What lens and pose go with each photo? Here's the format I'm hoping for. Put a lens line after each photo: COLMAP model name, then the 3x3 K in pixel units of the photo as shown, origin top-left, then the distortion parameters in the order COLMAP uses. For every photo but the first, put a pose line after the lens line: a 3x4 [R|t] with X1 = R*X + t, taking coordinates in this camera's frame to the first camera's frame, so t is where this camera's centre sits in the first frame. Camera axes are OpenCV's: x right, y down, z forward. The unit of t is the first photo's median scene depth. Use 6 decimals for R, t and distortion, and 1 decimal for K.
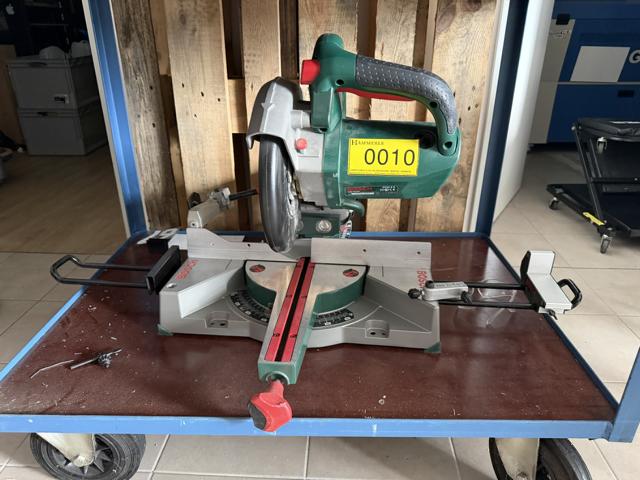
lens RADIAL K [[443.4, 0, 320.0], [0, 443.4, 240.0], [0, 0, 1]] dist [0.005009, -0.001996]
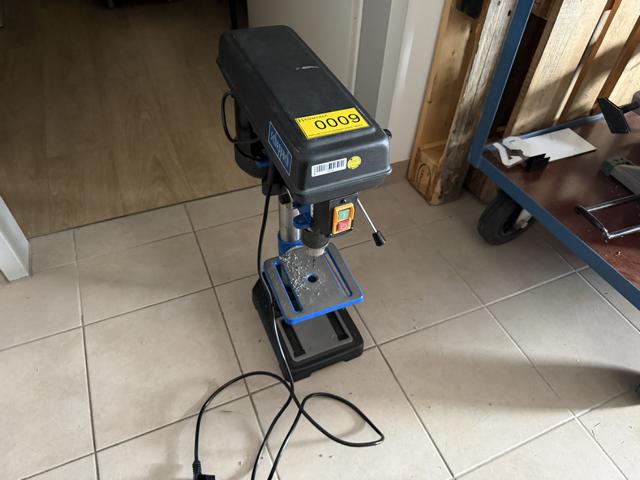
lens RADIAL K [[443.4, 0, 320.0], [0, 443.4, 240.0], [0, 0, 1]] dist [0.005009, -0.001996]
pose [[0.891297, -0.302629, 0.337647, -1.009497], [0.145434, 0.896130, 0.419284, -0.263654], [-0.429463, -0.324602, 0.842731, 0.330371]]
